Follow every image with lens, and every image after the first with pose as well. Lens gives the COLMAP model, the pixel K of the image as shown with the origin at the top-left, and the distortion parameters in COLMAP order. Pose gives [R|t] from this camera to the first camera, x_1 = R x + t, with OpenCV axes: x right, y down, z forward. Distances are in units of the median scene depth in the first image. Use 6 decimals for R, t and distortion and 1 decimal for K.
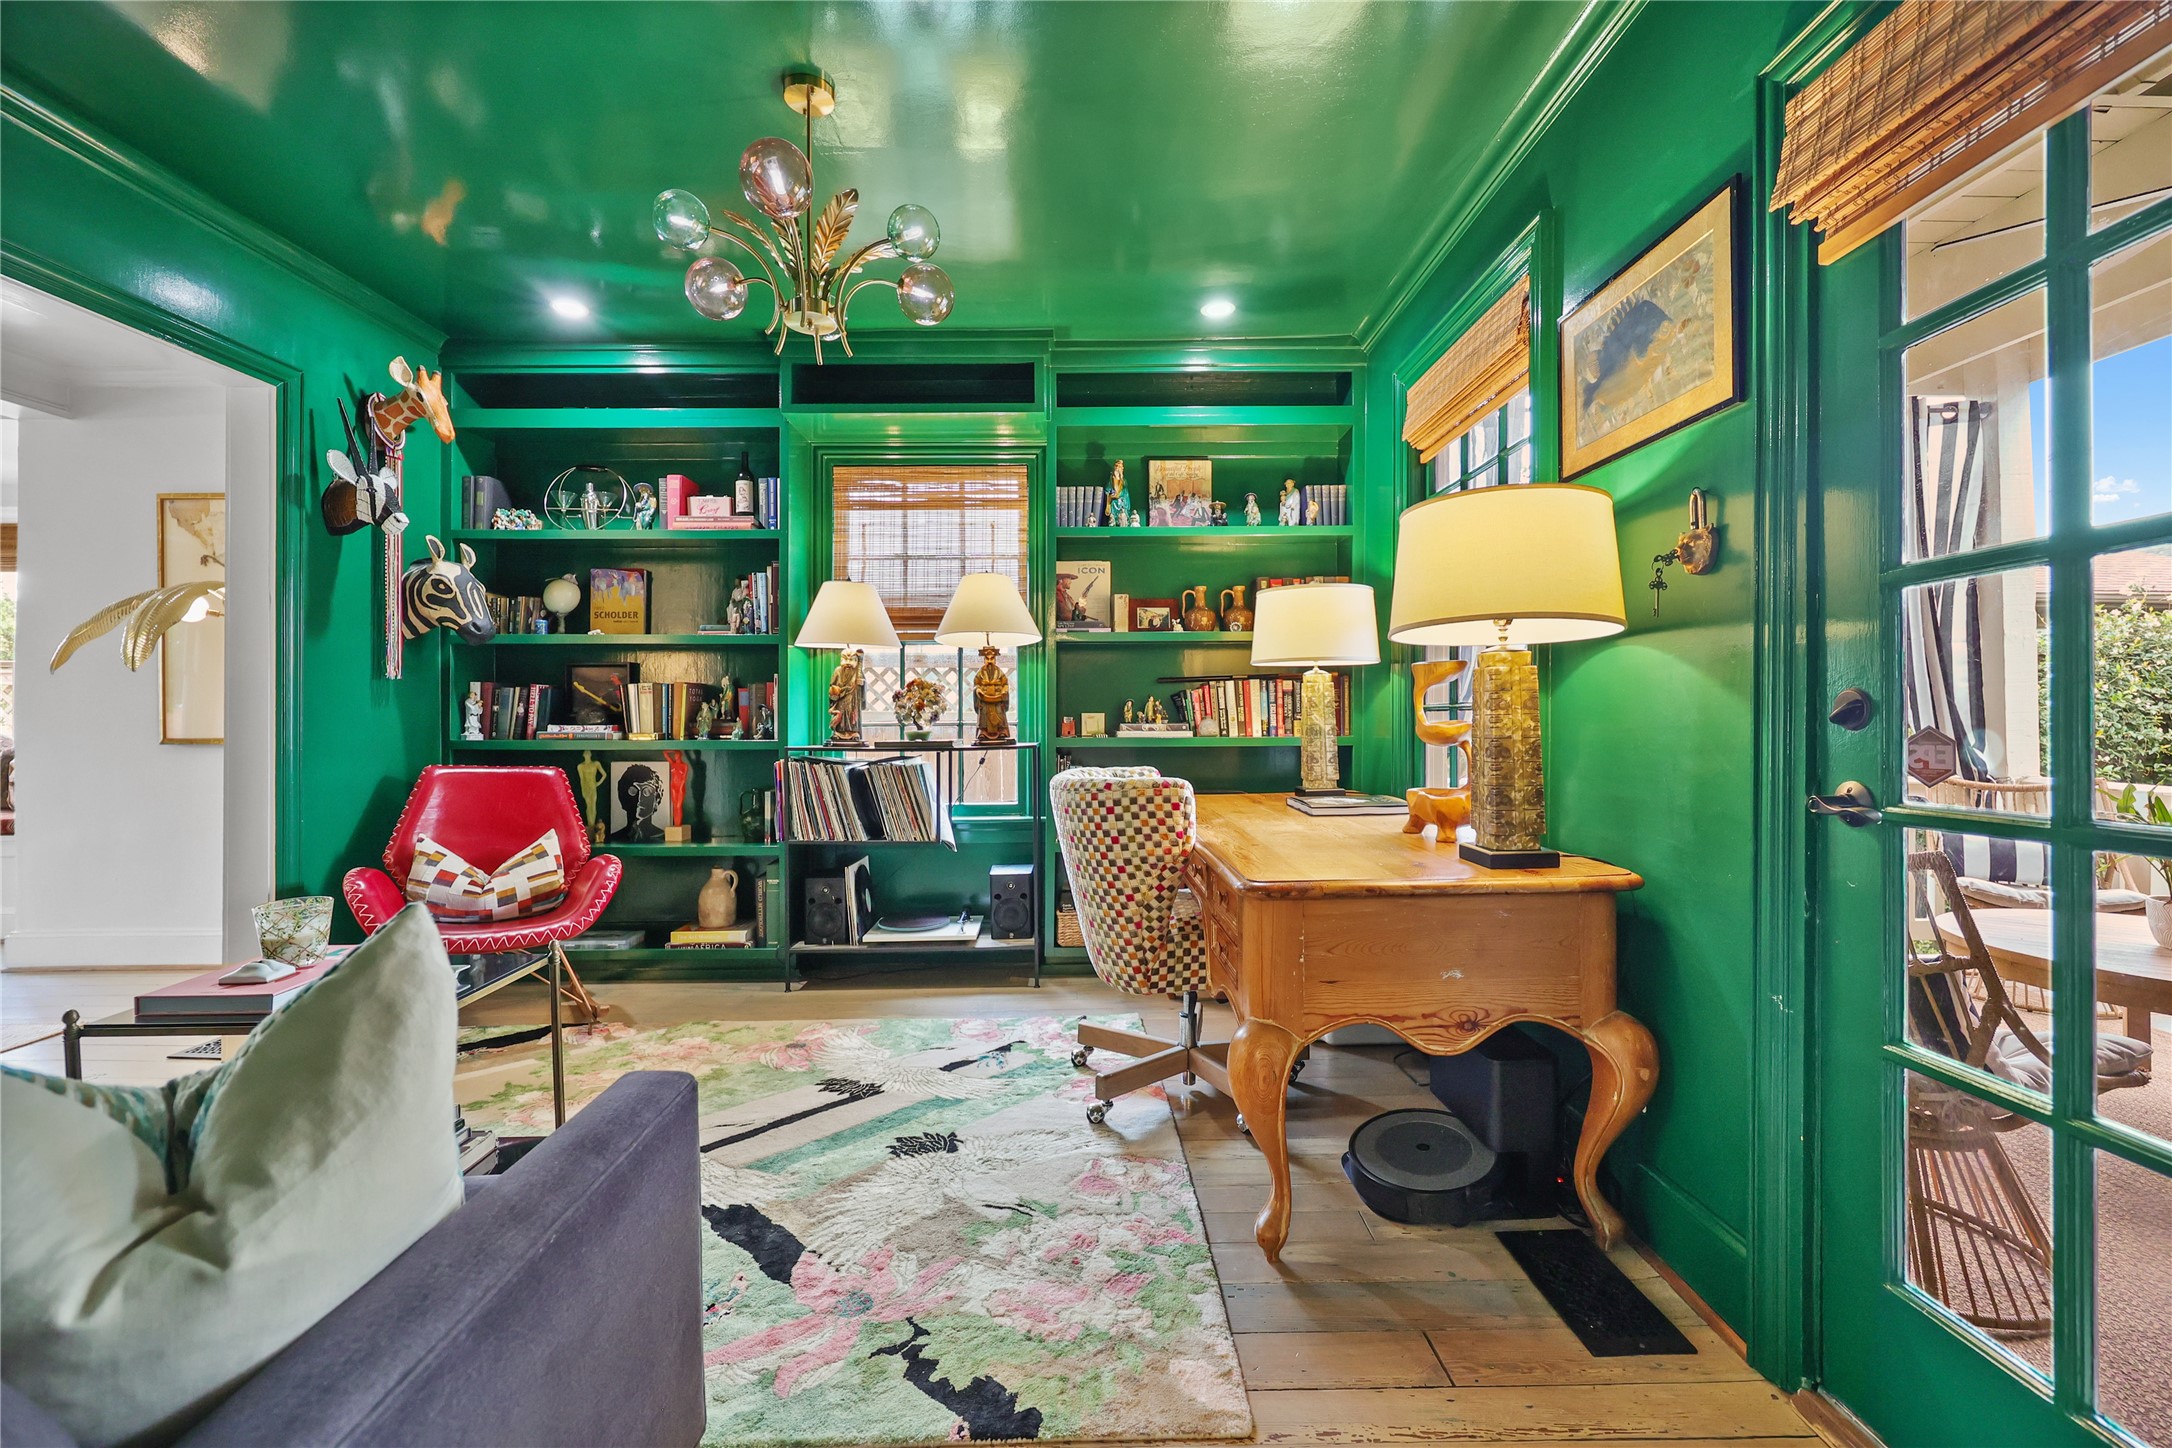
lens RADIAL K [[885.2, 0, 1082.3], [0, 885.2, 715.9], [0, 0, 1]] dist [-0.001438, 0.000068]
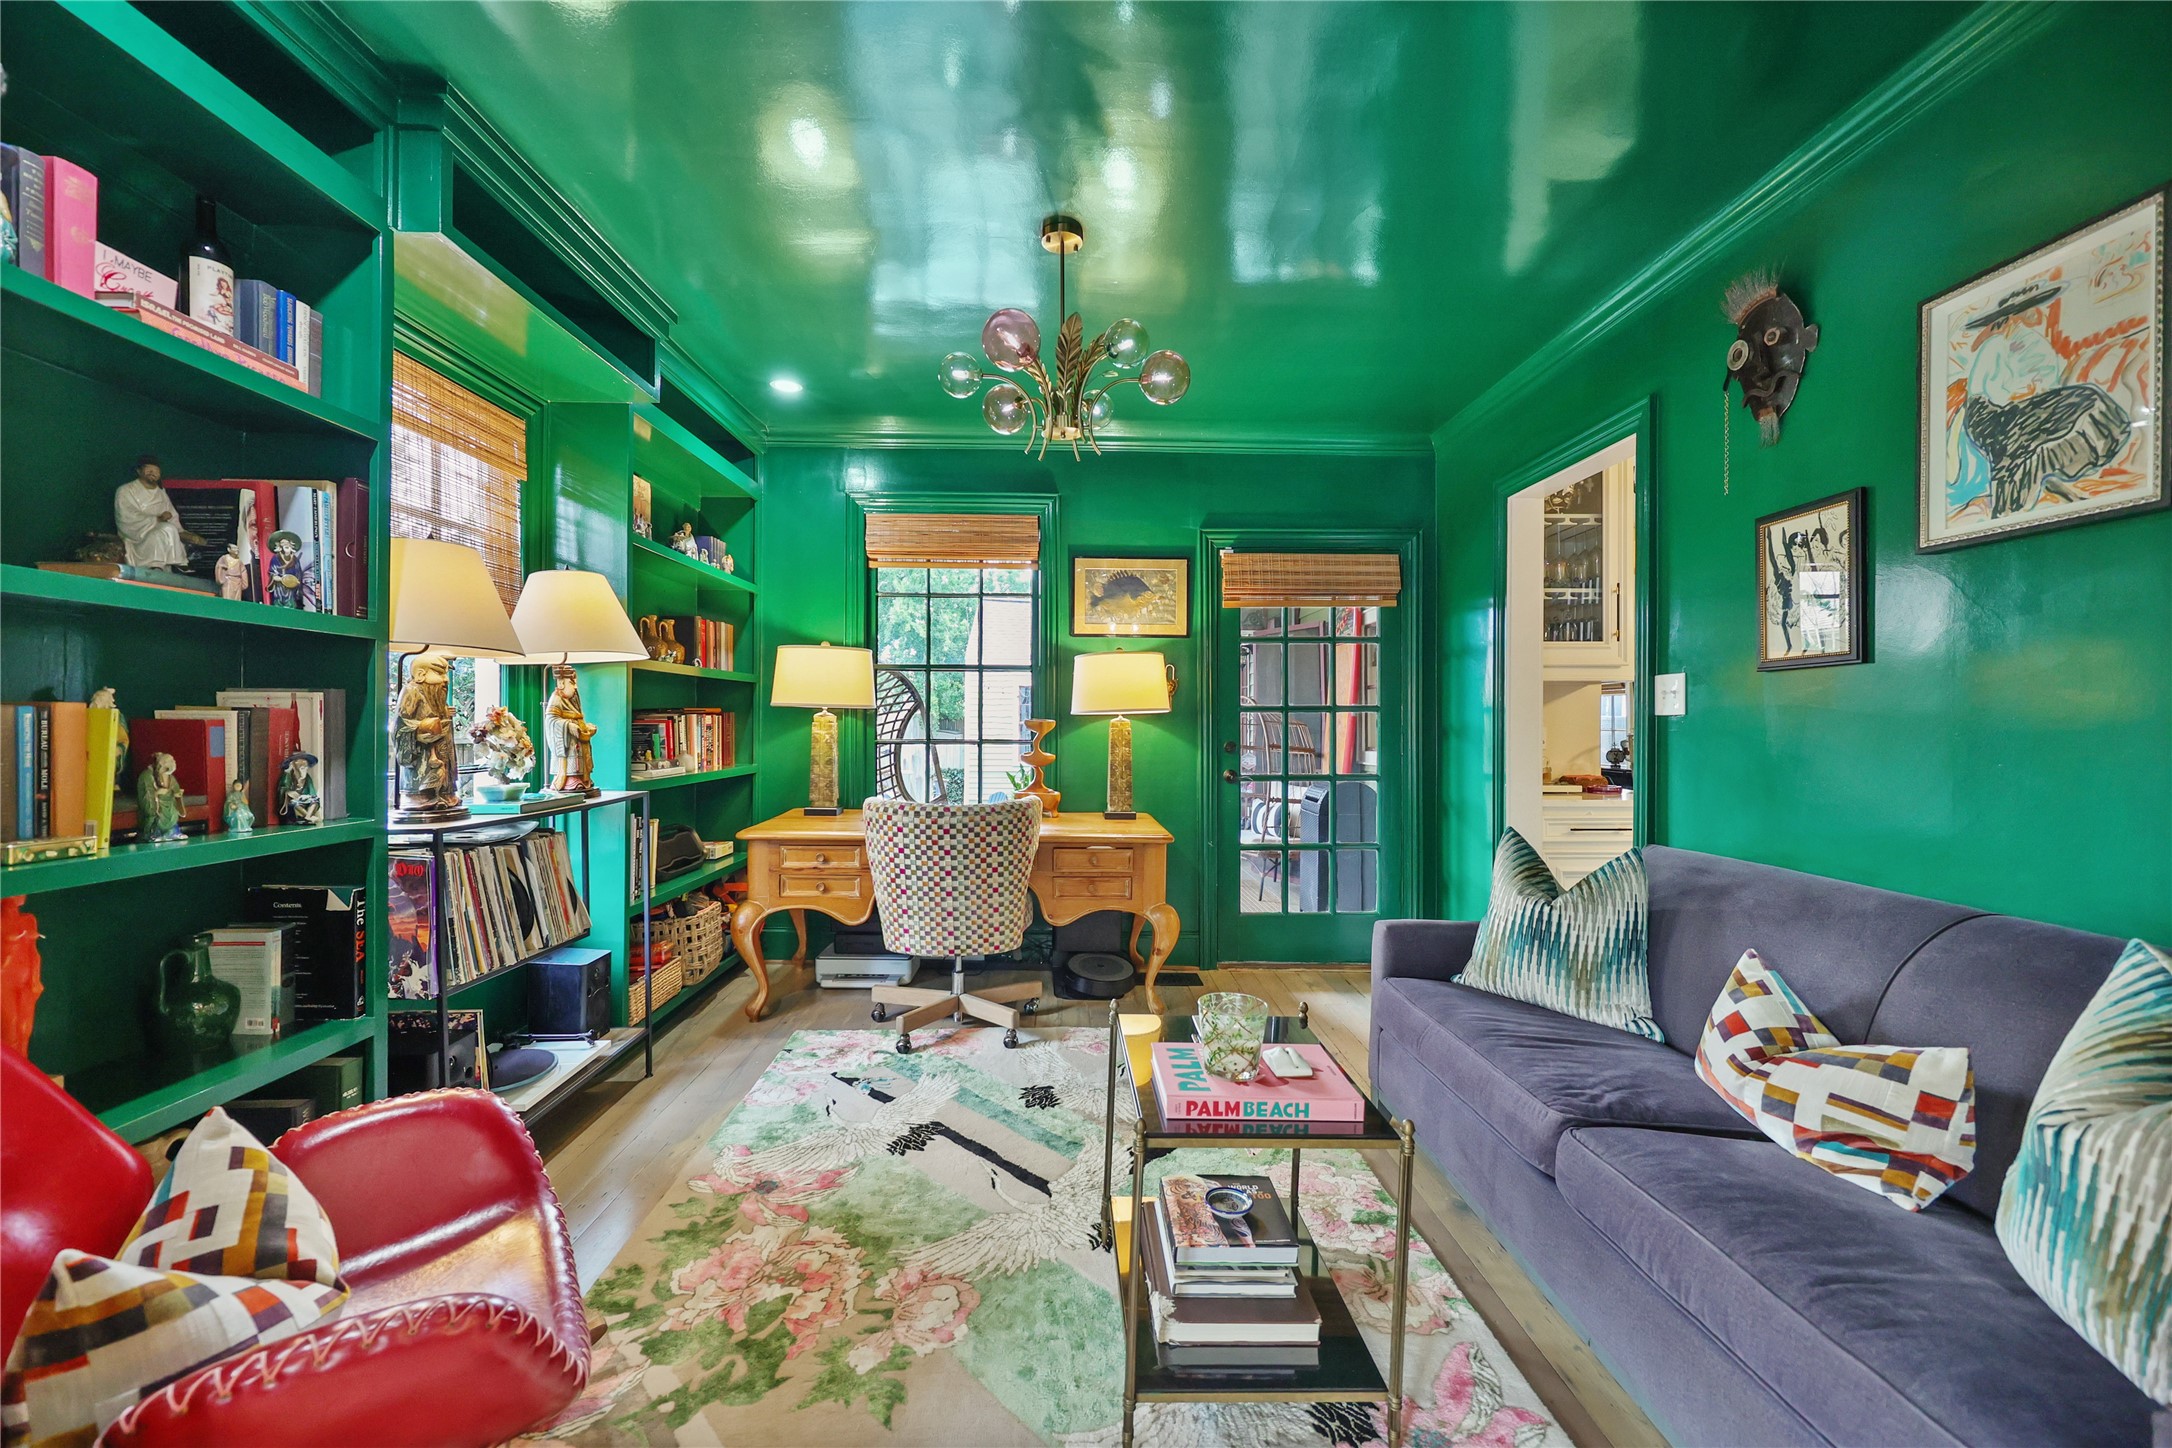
lens RADIAL K [[885.2, 0, 1077.2], [0, 885.2, 731.0], [0, 0, 1]] dist [-0.001438, 0.000068]
pose [[-0.000842, -0.004060, 0.999991, -1.254585], [-0.007390, 0.999964, 0.004053, -0.042097], [-0.999972, -0.007387, -0.000872, 0.824207]]
